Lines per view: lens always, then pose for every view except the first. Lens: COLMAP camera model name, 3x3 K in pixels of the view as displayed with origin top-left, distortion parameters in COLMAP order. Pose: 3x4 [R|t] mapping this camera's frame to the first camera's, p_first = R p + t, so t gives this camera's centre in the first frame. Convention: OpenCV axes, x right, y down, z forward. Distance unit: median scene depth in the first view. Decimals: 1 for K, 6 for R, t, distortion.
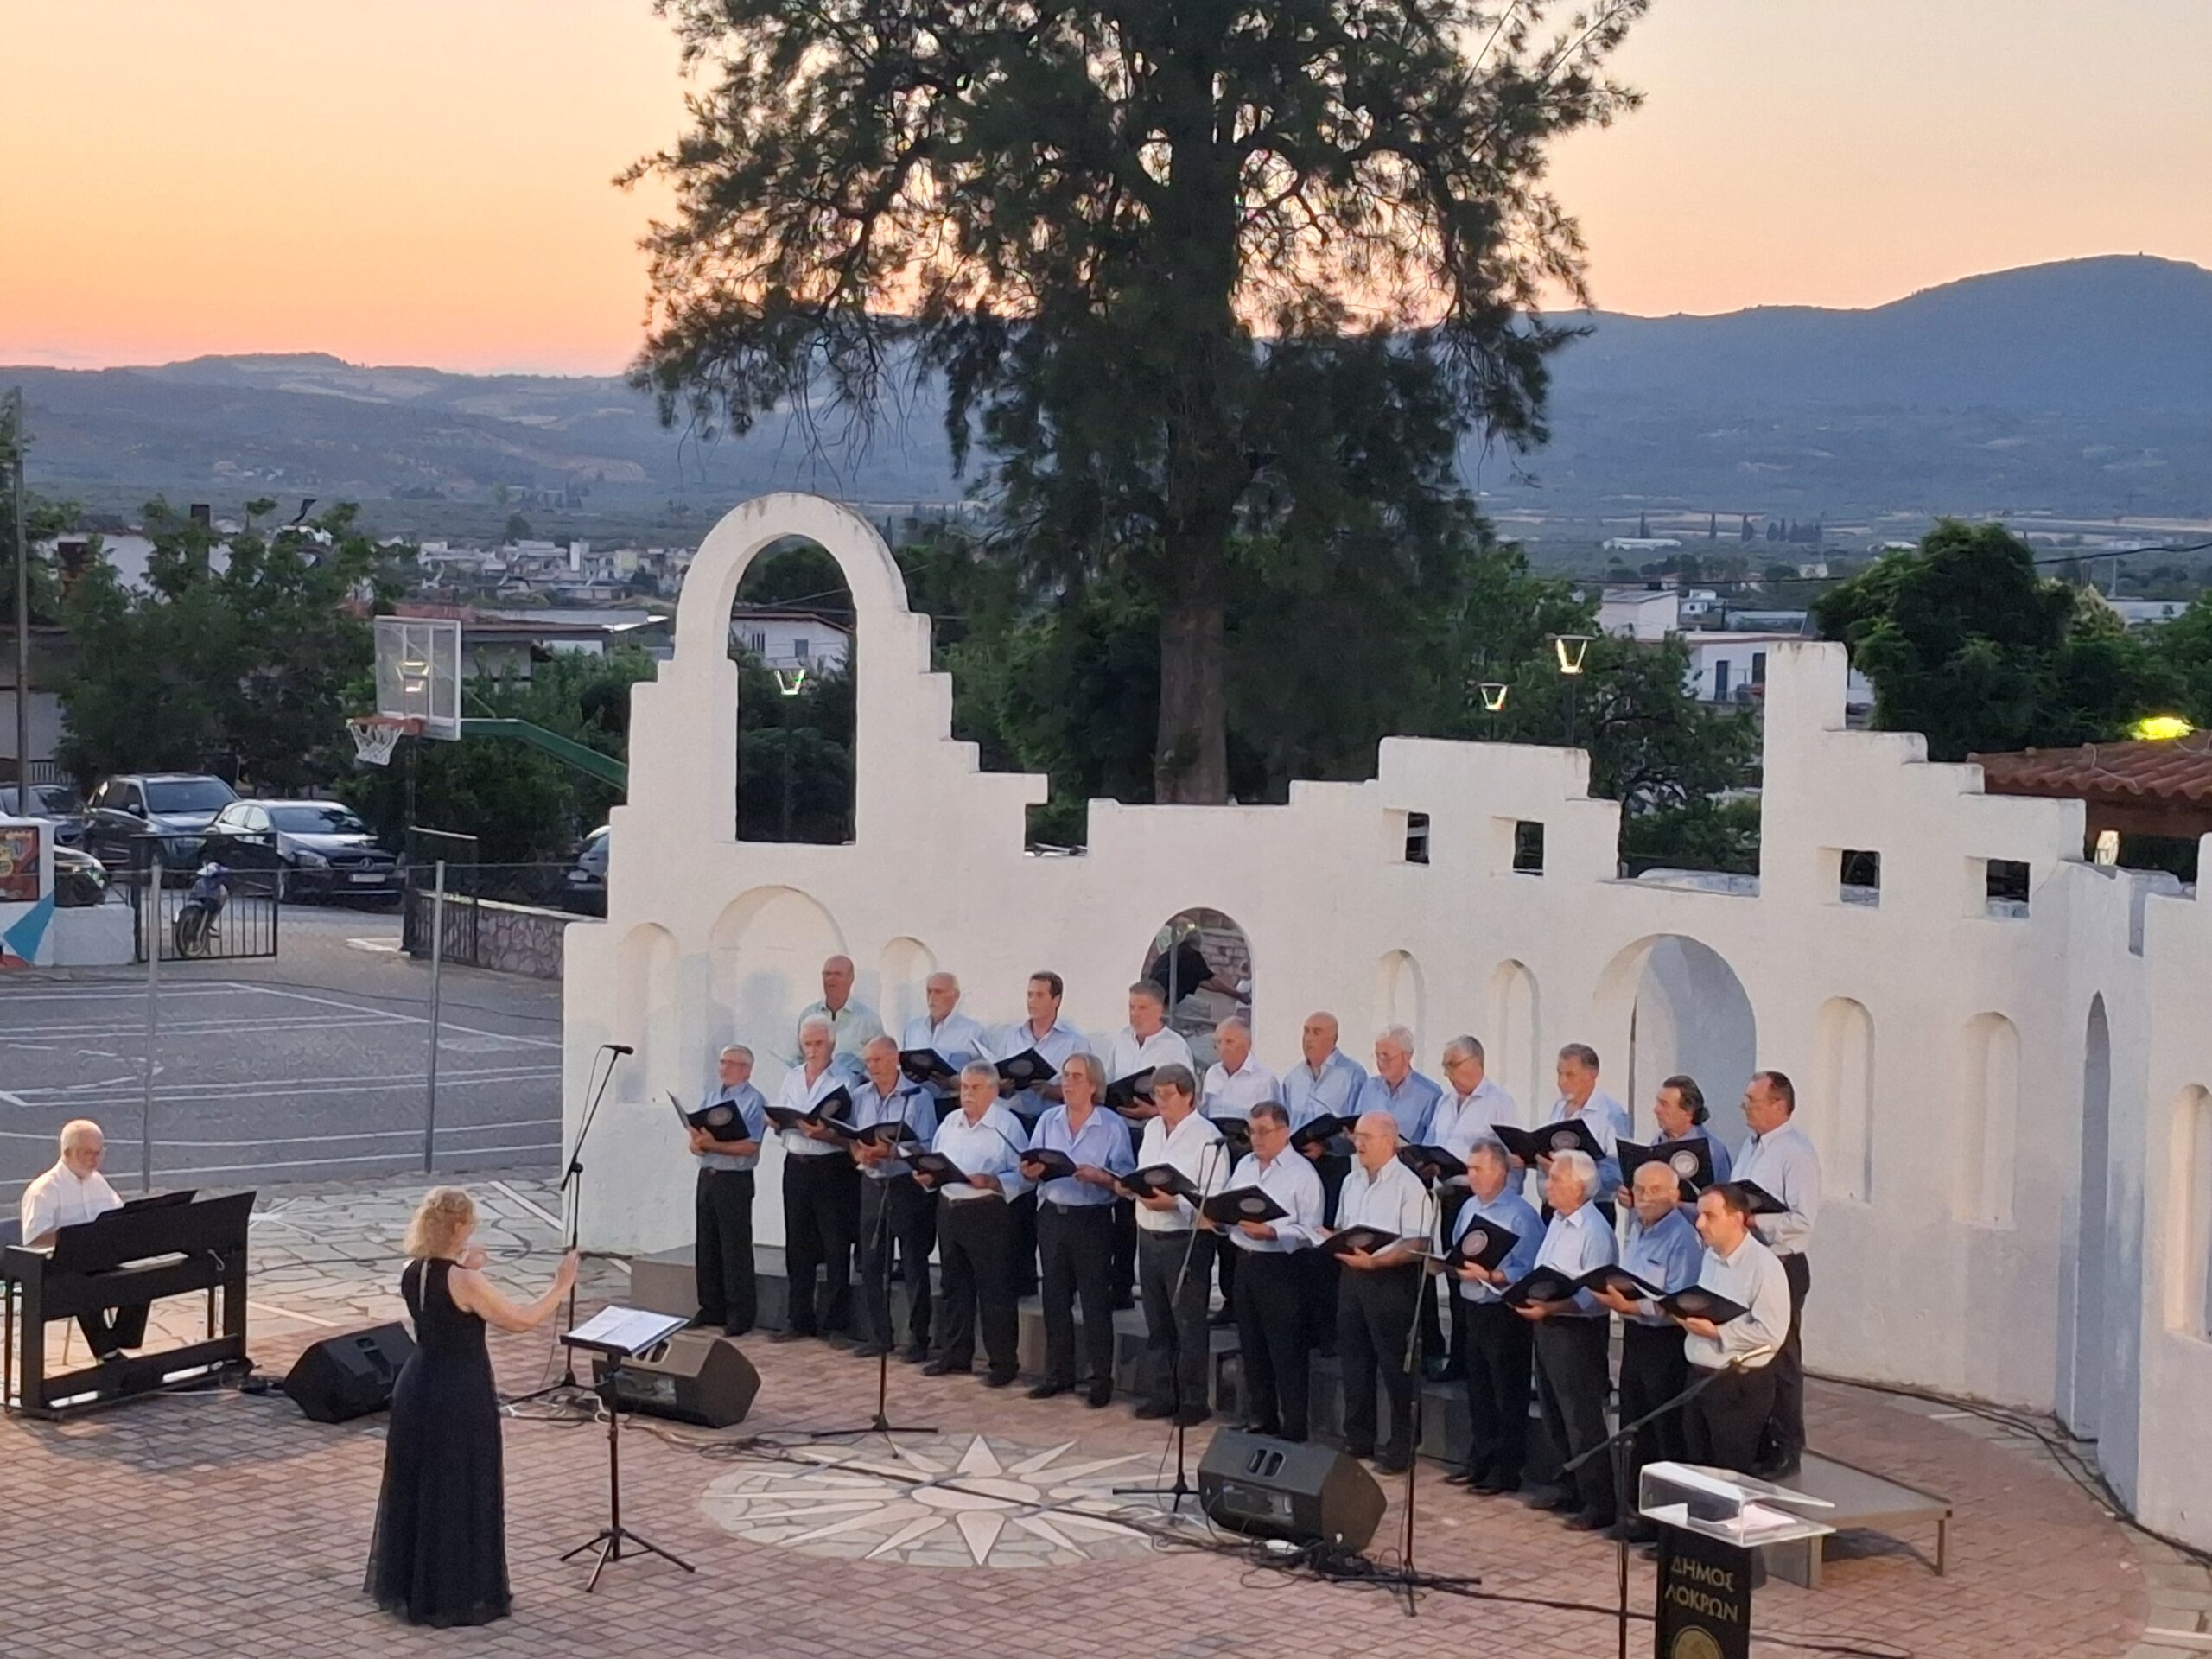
lens RADIAL K [[3890.6, 0, 1105.6], [0, 3890.6, 832.4], [0, 0, 1]] dist [0.058403, 0.000000]
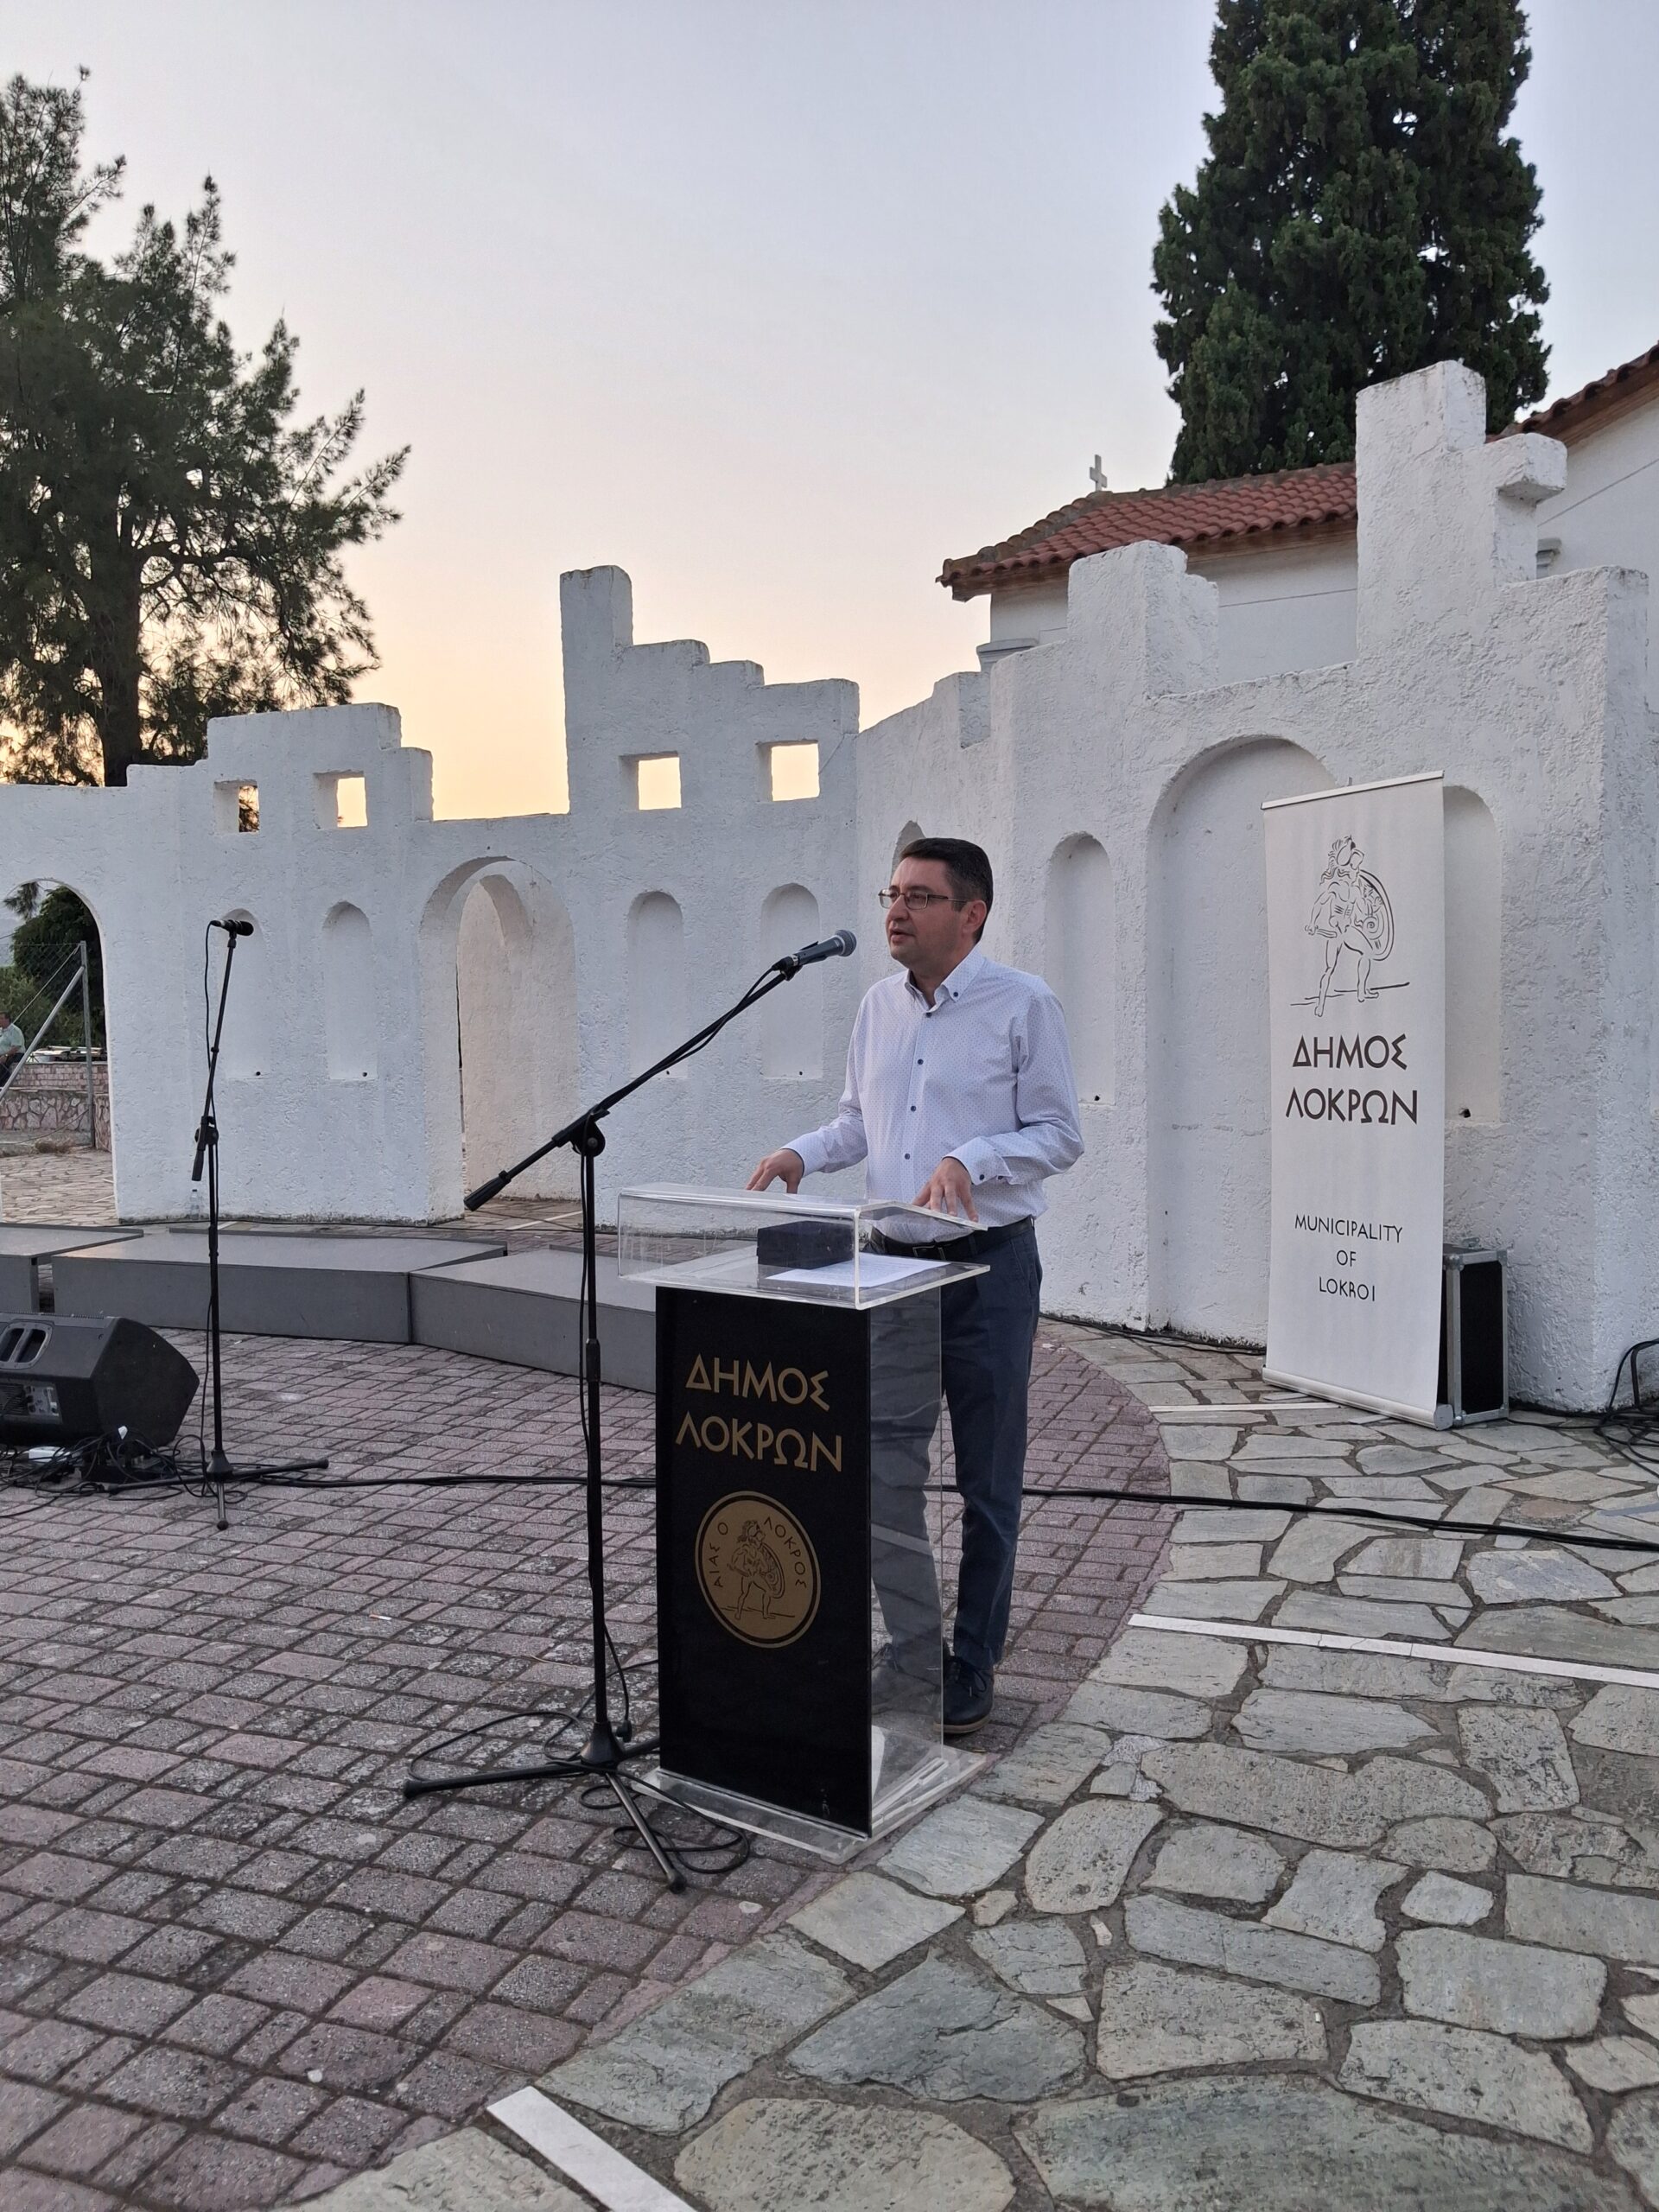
lens RADIAL K [[1762.2, 0, 821.7], [0, 1762.2, 1106.6], [0, 0, 1]] dist [-0.007500, -0.002913]
pose [[0.933547, -0.065491, 0.352421, 0.069967], [0.066117, 0.997759, 0.010274, 0.126129], [-0.352304, 0.013710, 0.935785, 0.648745]]
